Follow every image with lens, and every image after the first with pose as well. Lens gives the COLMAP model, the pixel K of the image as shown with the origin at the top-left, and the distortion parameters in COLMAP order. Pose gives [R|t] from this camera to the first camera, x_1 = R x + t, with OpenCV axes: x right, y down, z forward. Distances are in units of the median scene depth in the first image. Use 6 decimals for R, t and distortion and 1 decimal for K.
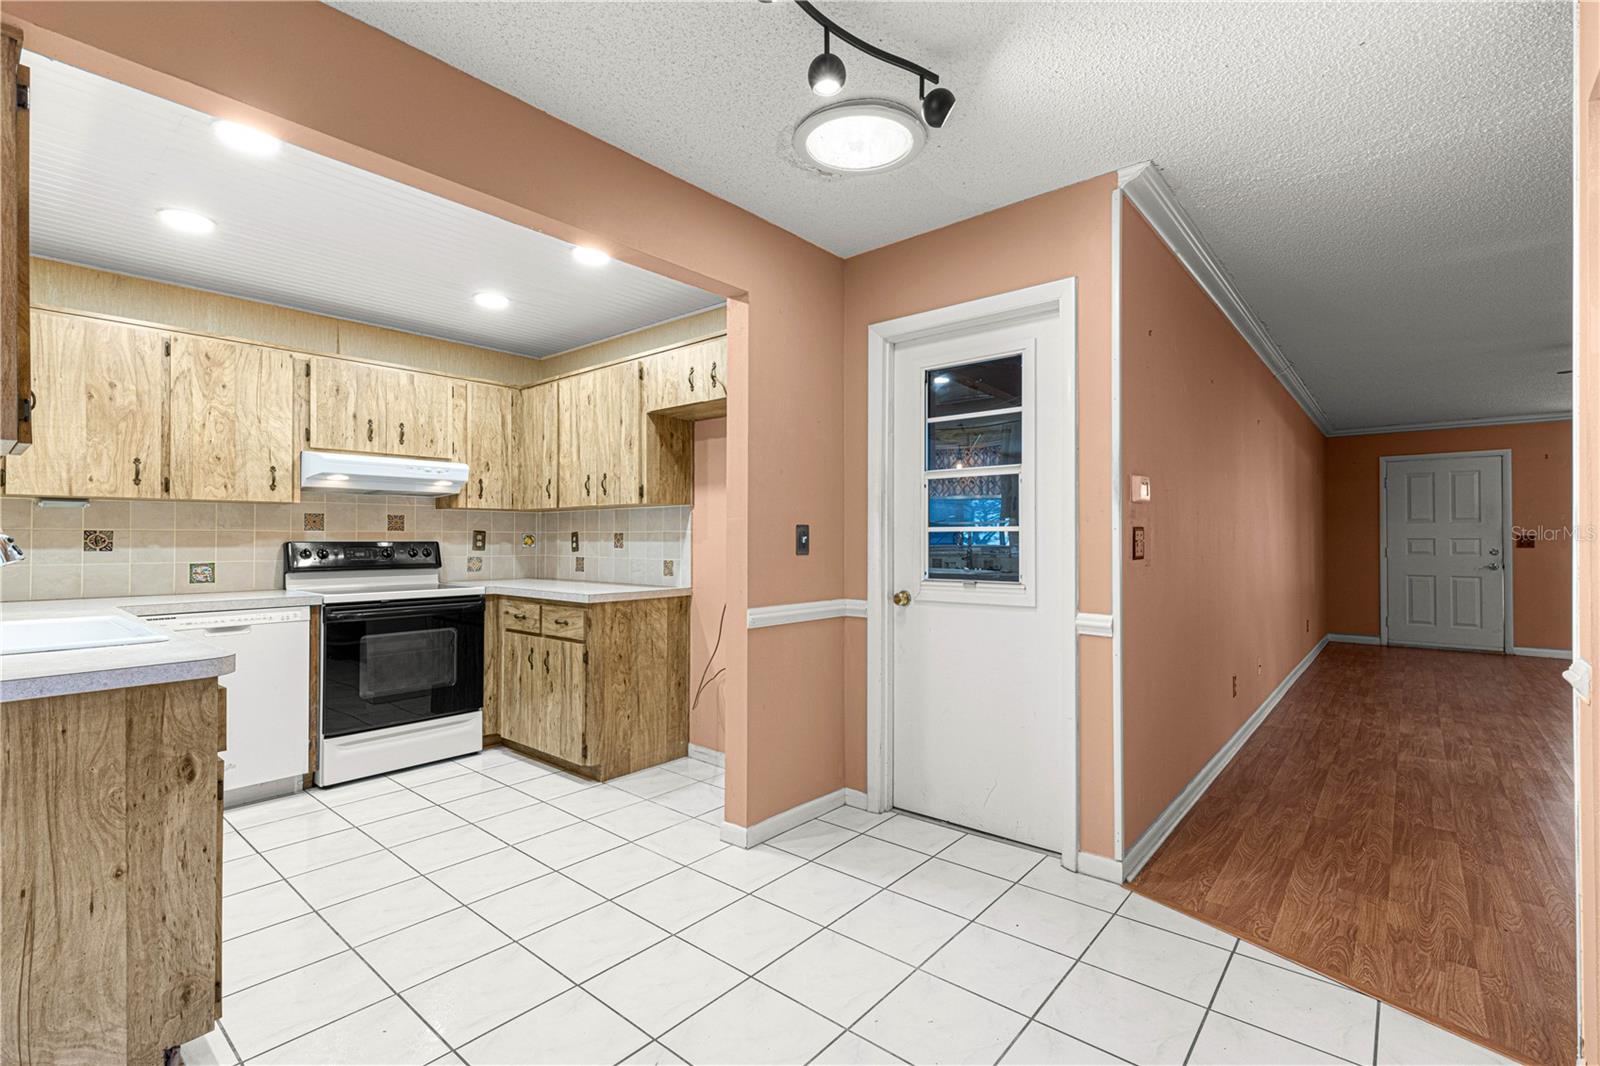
lens RADIAL K [[713.1, 0, 801.9], [0, 713.1, 541.4], [0, 0, 1]] dist [0.005550, -0.000823]
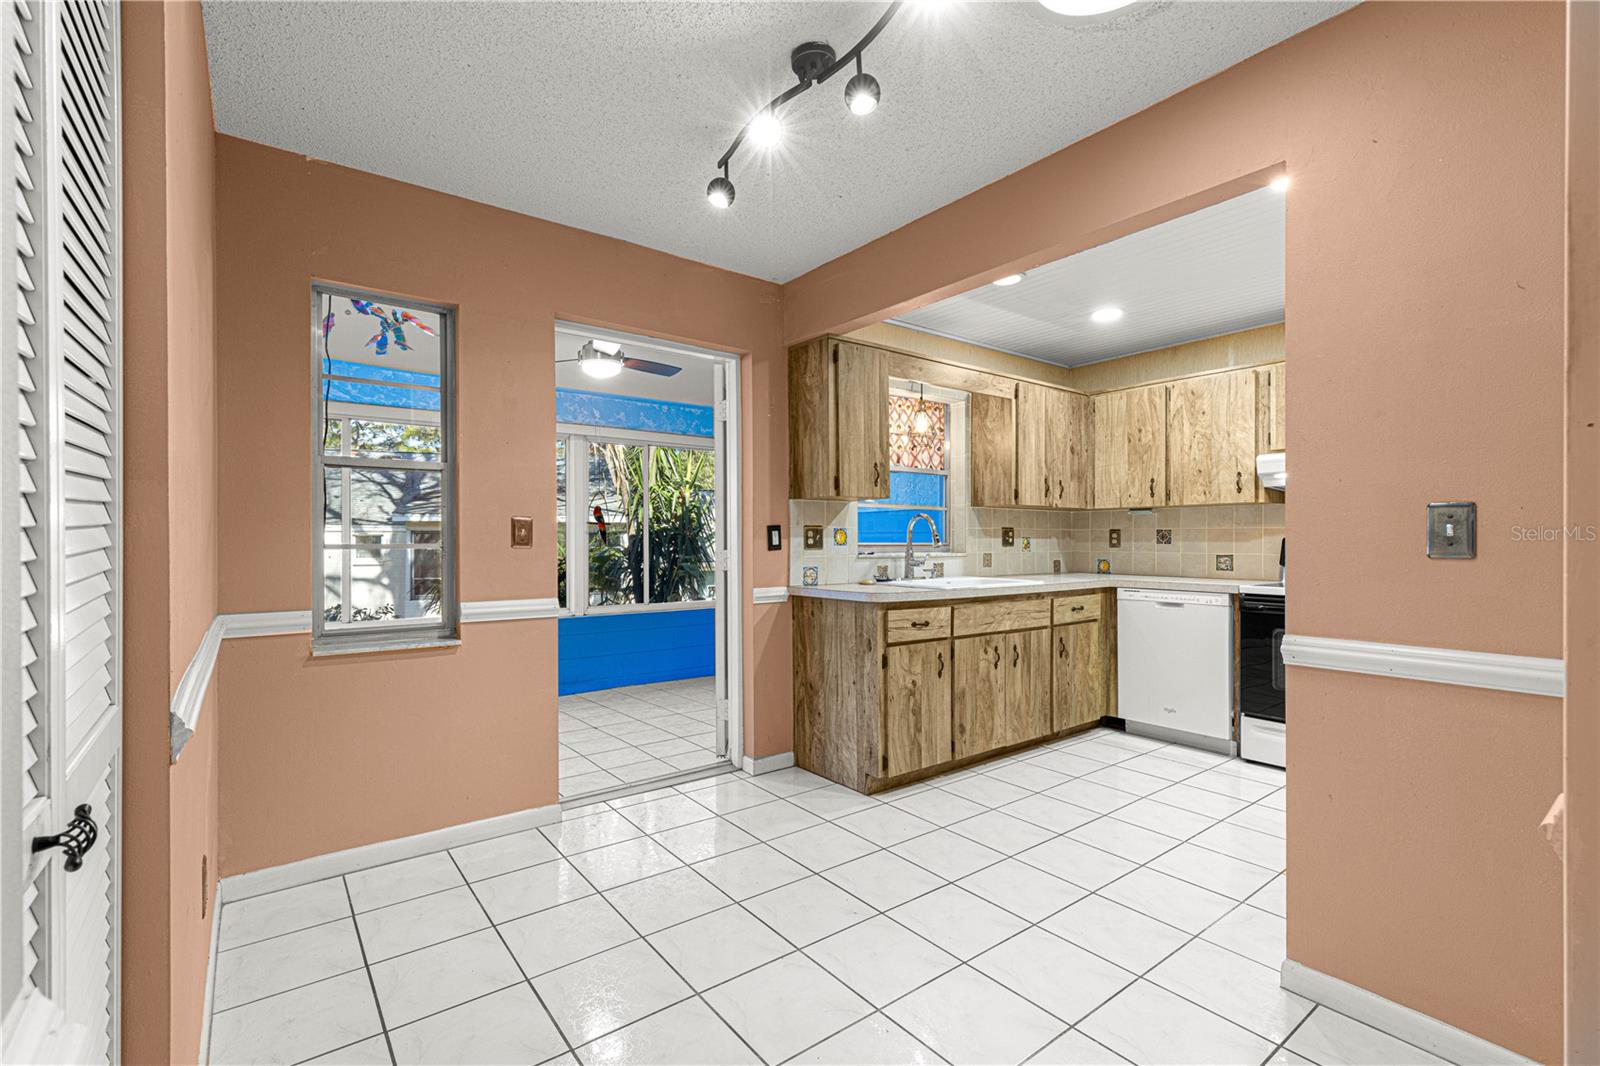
lens RADIAL K [[709.0, 0, 800.9], [0, 709.0, 555.0], [0, 0, 1]] dist [0.000974, -0.000163]
pose [[-0.210357, 0.022722, -0.977361, 0.525455], [-0.002518, 0.999714, 0.023783, 0.003288], [0.977621, 0.007464, -0.210239, 0.543407]]
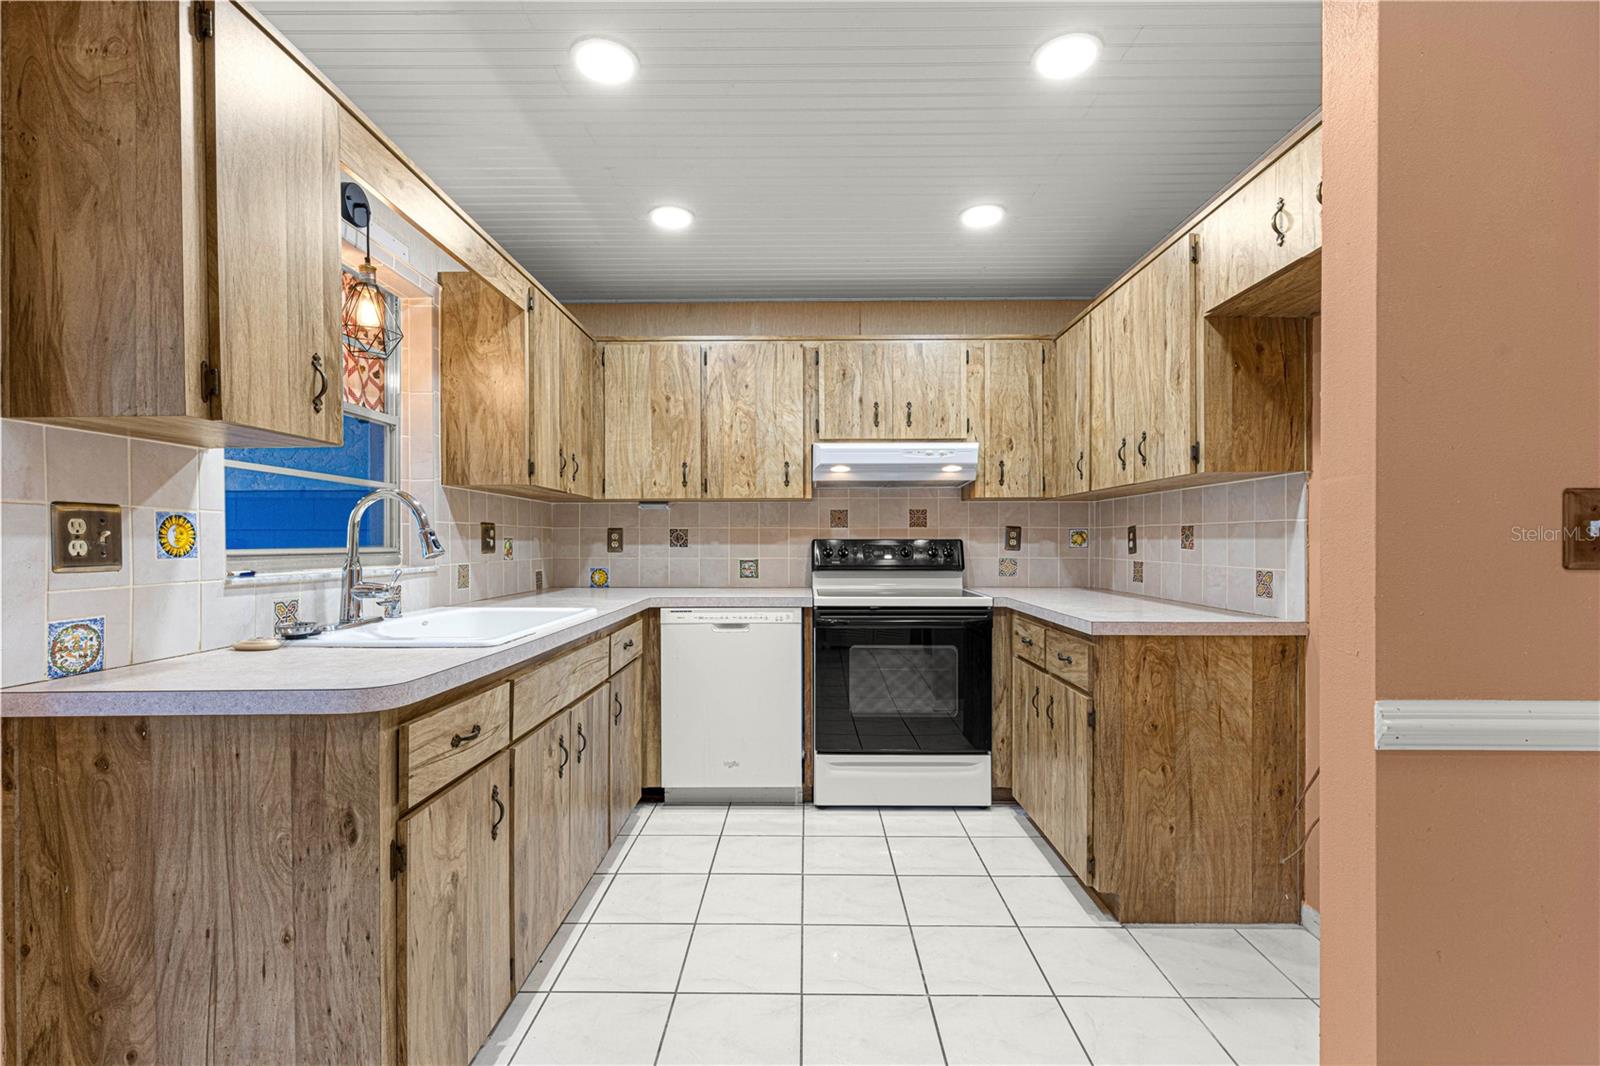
lens RADIAL K [[713.1, 0, 801.9], [0, 713.1, 541.4], [0, 0, 1]] dist [0.005550, -0.000823]
pose [[0.642632, 0.000641, -0.766175, 0.019712], [-0.001851, 0.999998, -0.000716, 0.004409], [0.766173, 0.001879, 0.642632, 0.385802]]
